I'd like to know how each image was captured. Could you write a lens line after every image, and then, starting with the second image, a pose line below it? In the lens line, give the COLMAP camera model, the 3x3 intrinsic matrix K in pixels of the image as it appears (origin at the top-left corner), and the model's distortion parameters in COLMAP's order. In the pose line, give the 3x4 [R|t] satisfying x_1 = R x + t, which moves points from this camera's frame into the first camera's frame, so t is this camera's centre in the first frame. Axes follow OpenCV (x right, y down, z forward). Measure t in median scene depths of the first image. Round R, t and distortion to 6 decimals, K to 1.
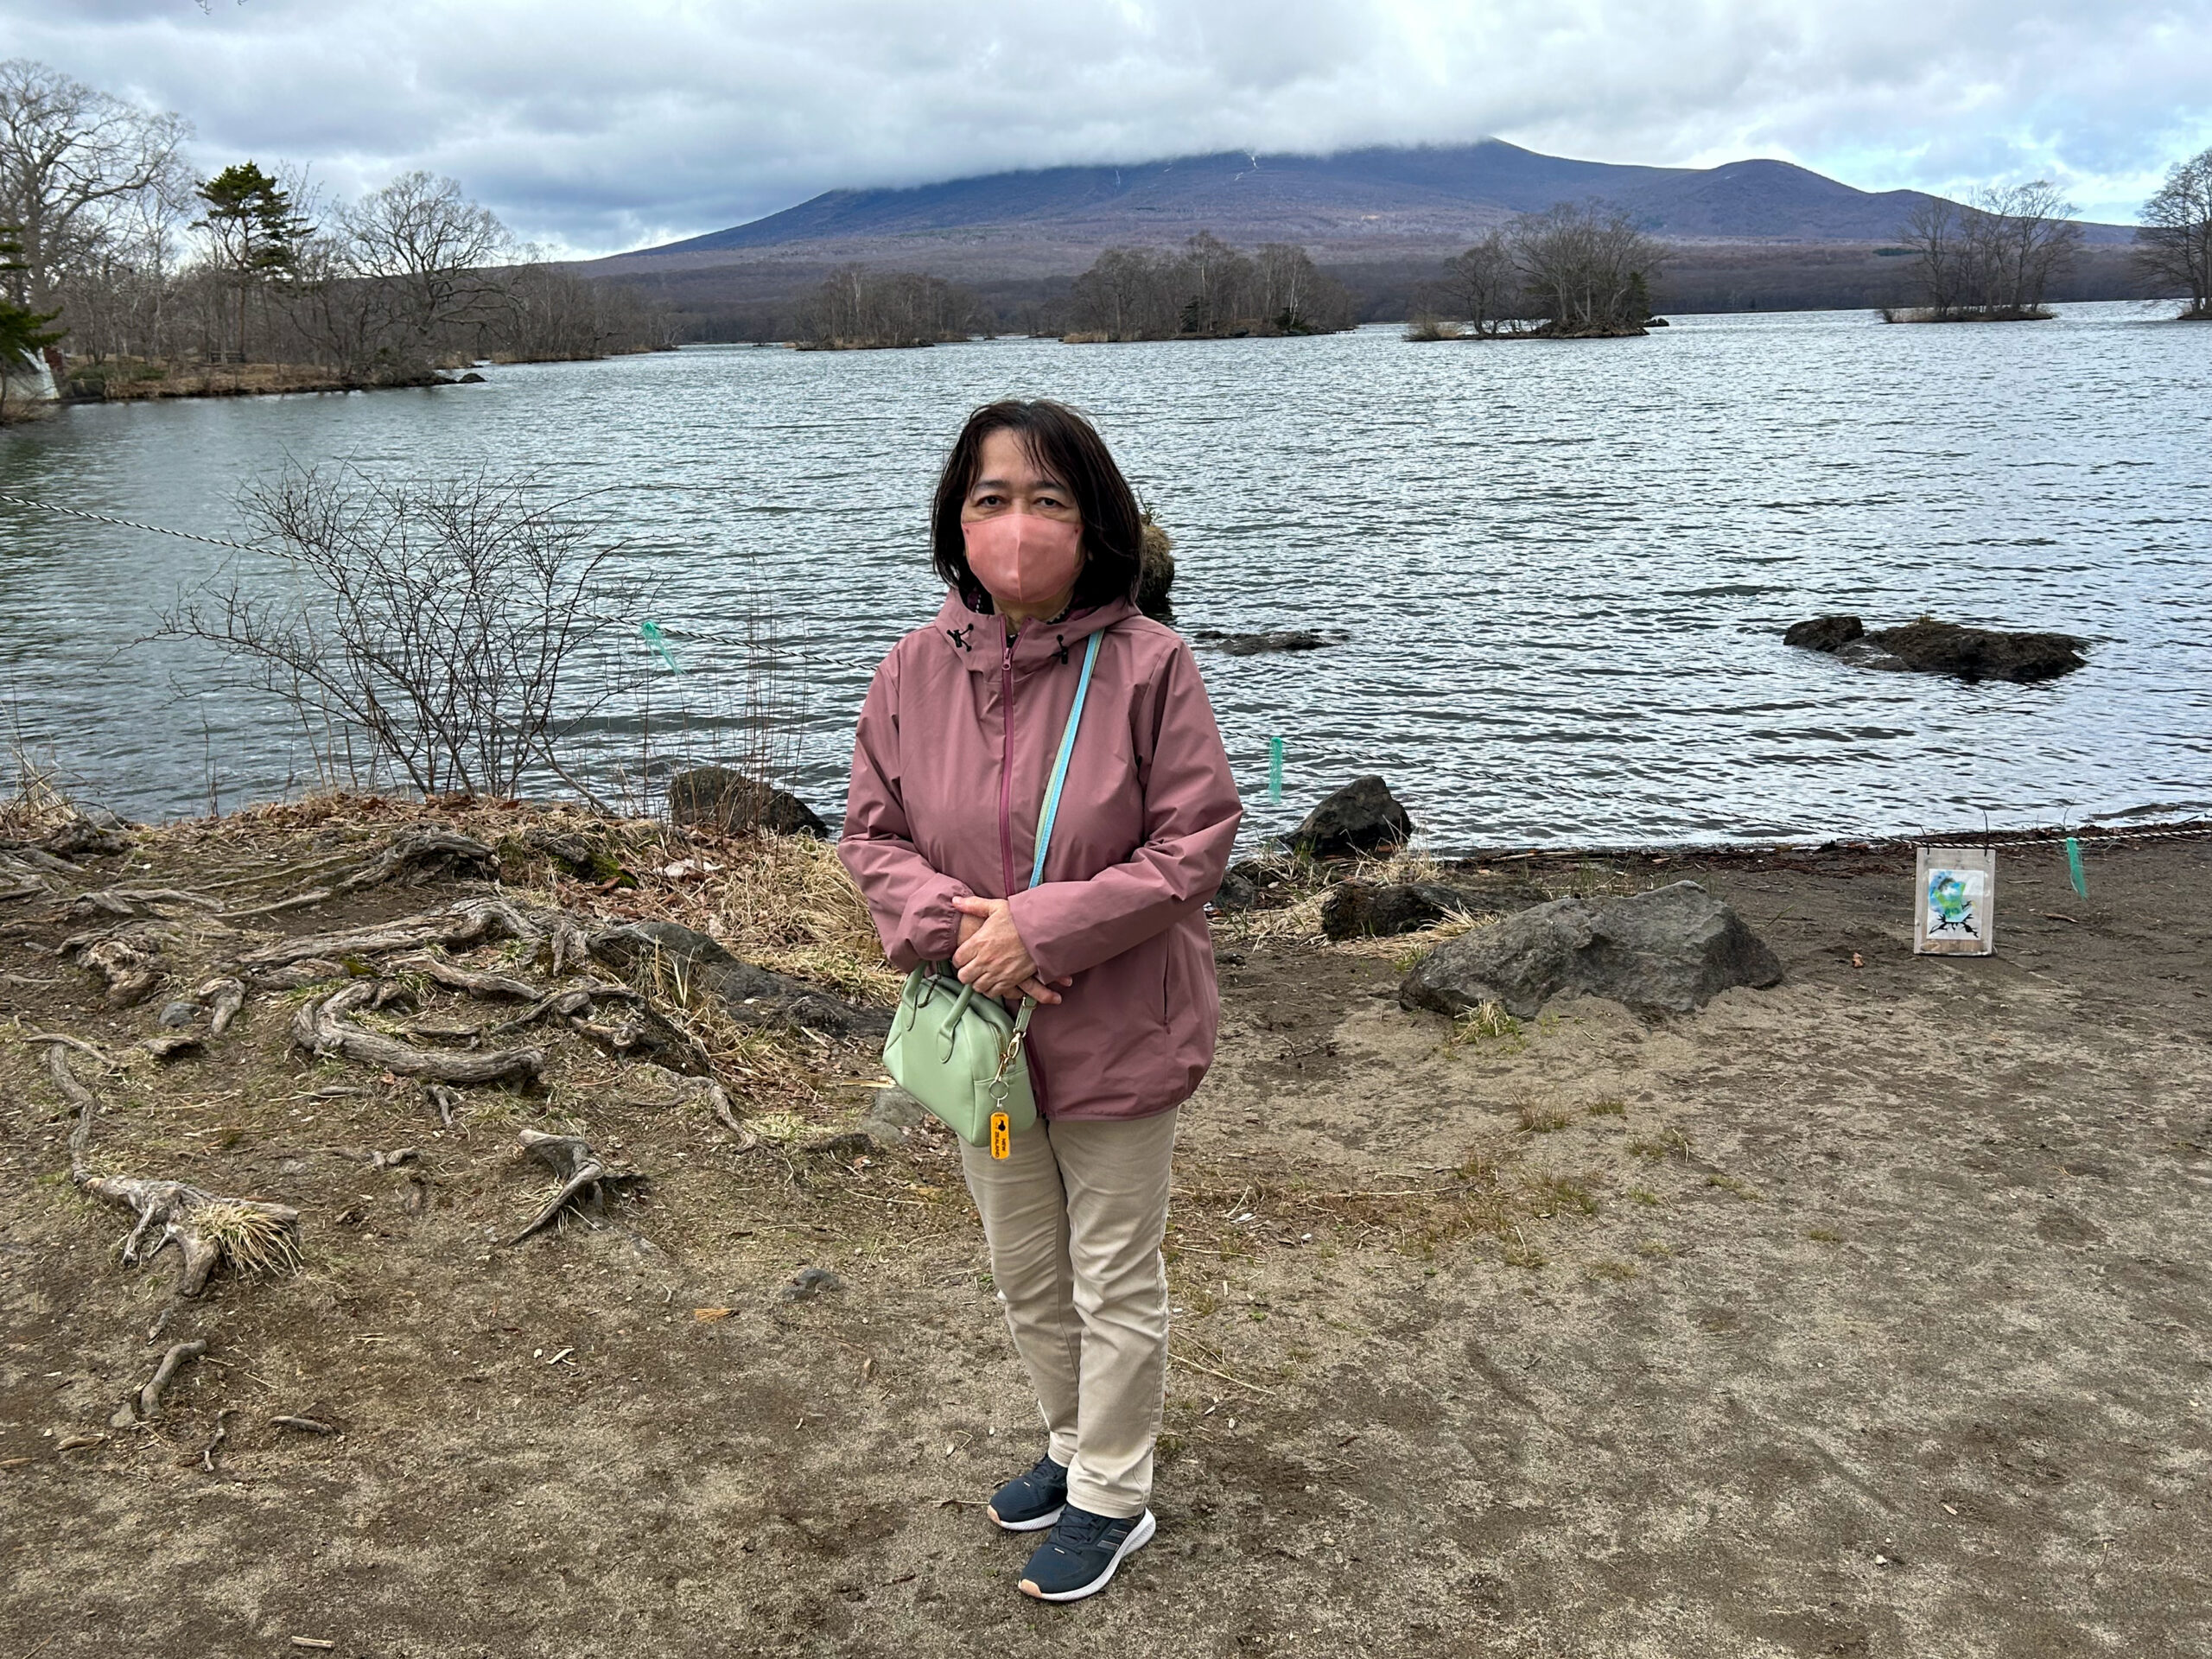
lens RADIAL K [[2081.4, 0, 1106.0], [0, 2081.4, 829.5], [0, 0, 1]] dist [-0.016760, 0.071540]
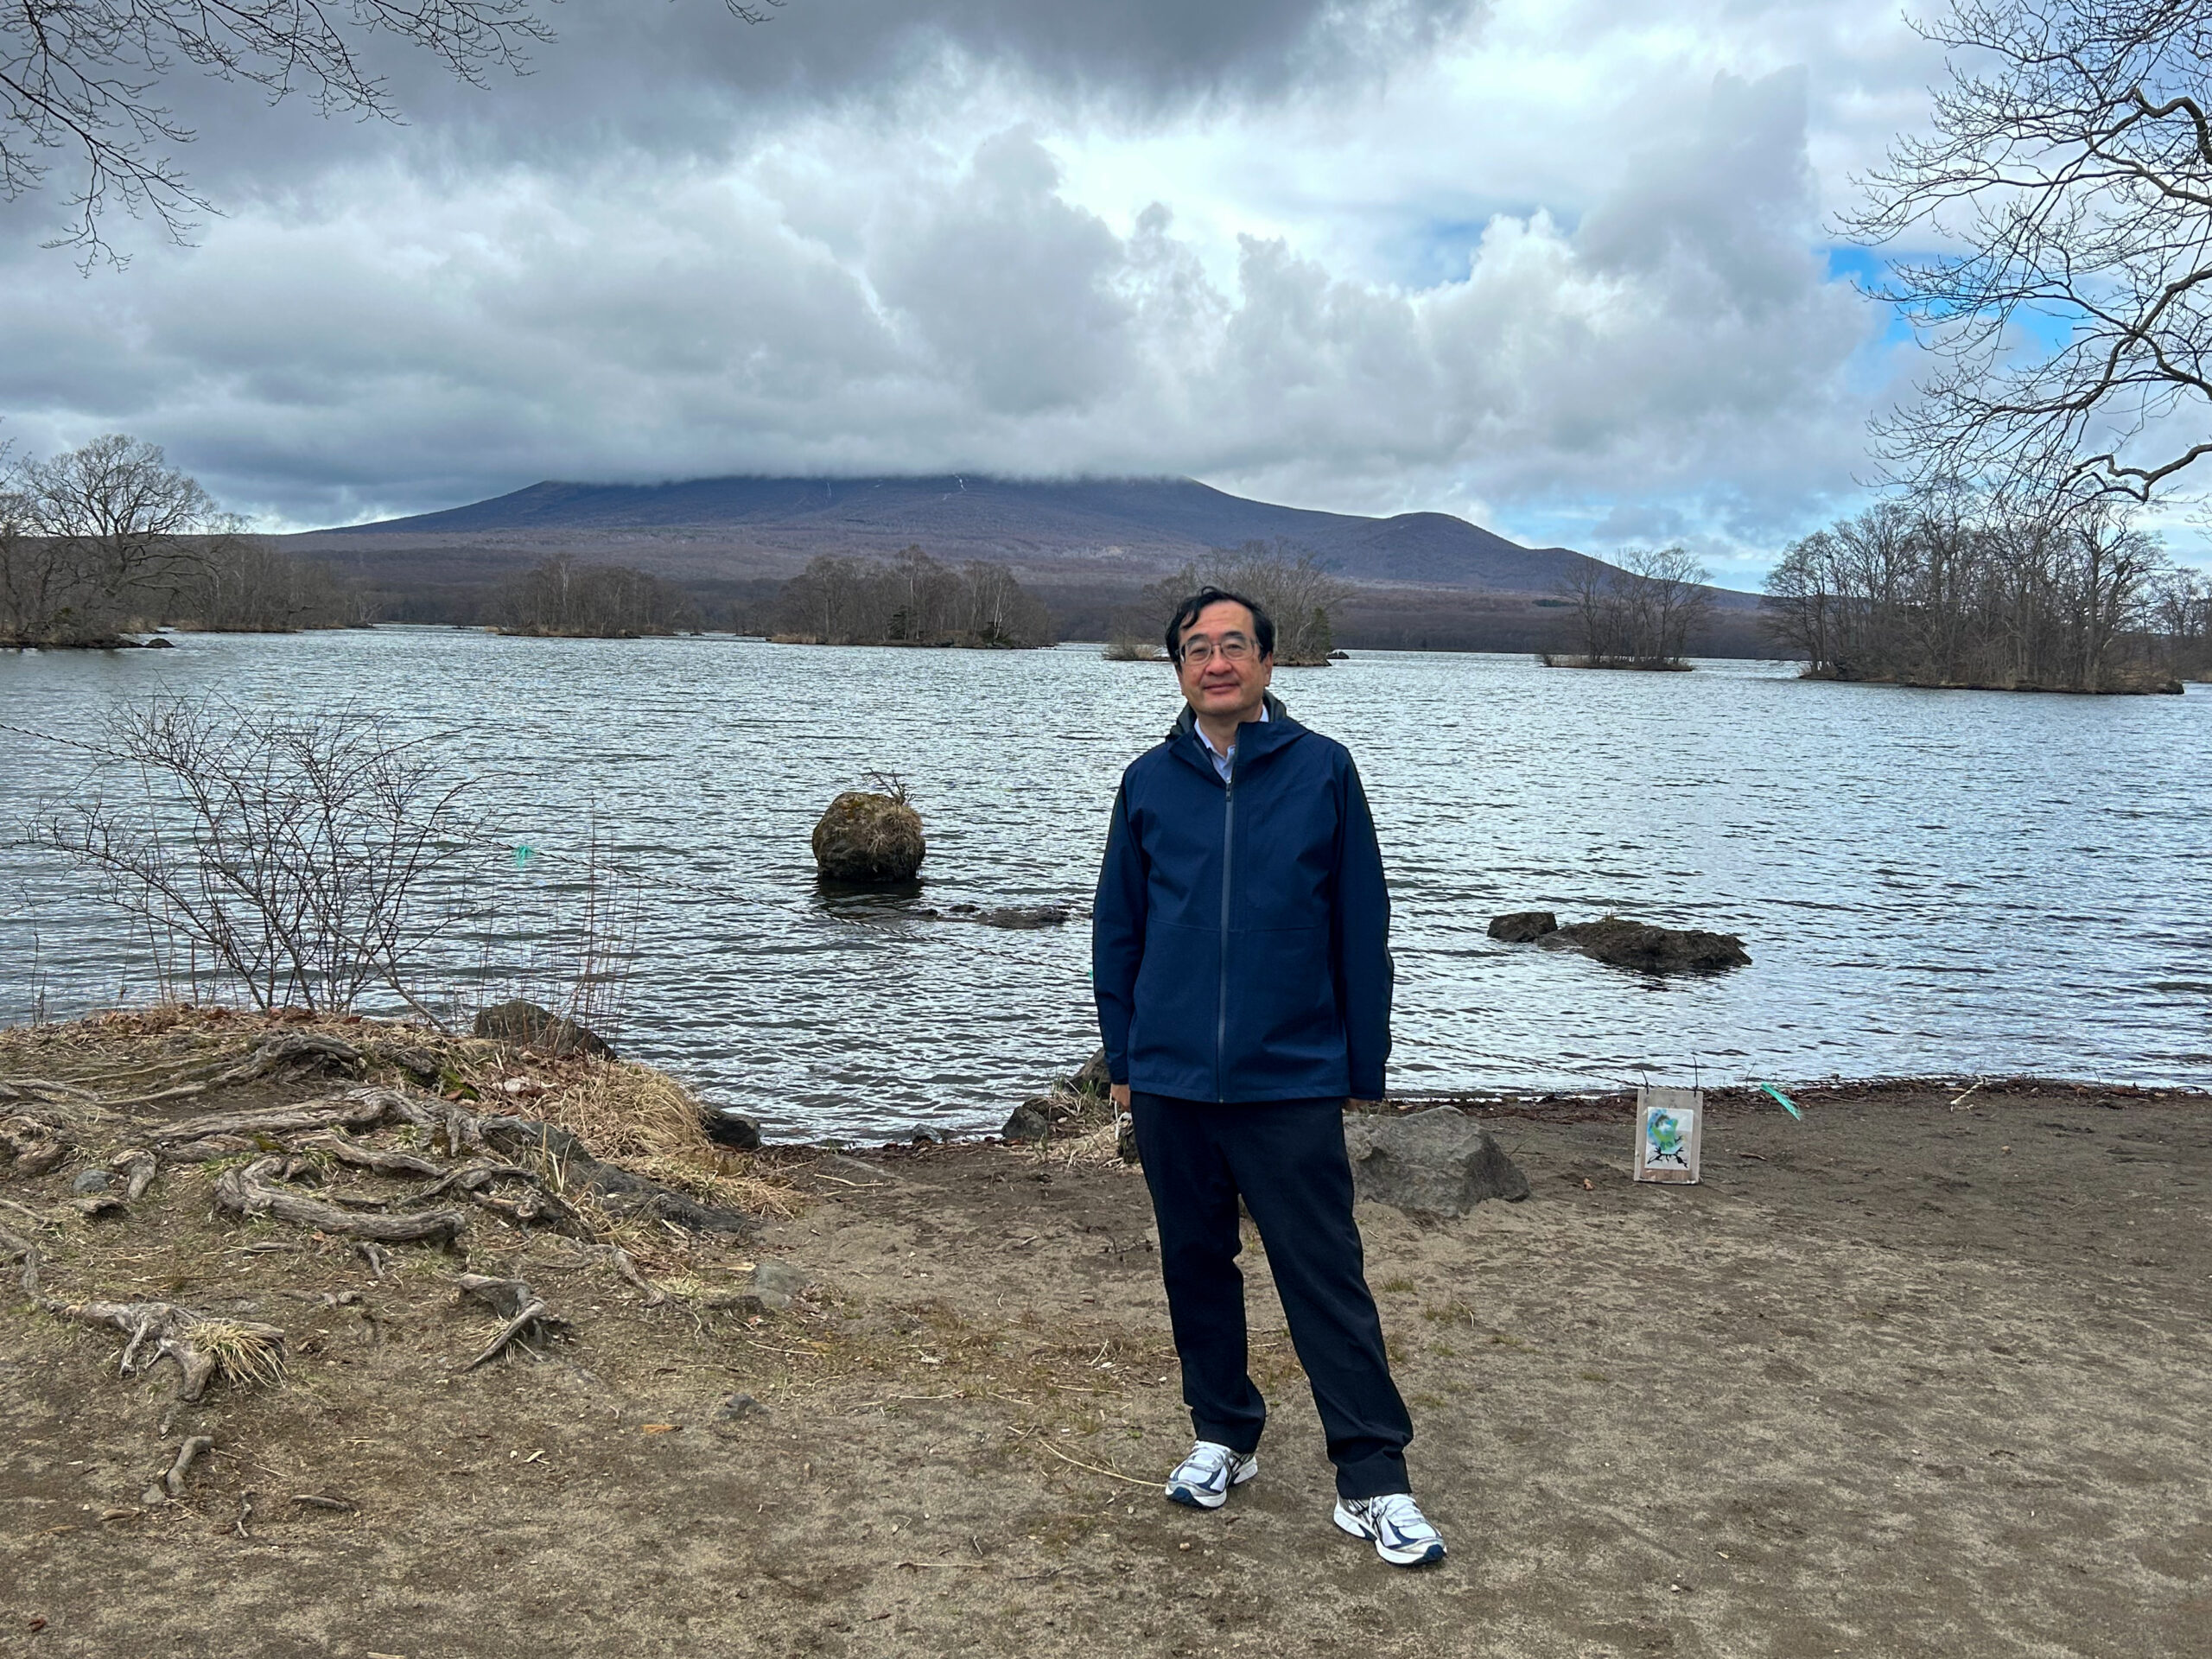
lens RADIAL K [[2081.4, 0, 1106.0], [0, 2081.4, 829.5], [0, 0, 1]] dist [-0.016760, 0.071540]
pose [[0.988288, 0.042239, 0.146635, -0.104351], [-0.020478, 0.988946, -0.146855, 0.059178], [-0.151217, 0.142132, 0.978229, -0.143653]]
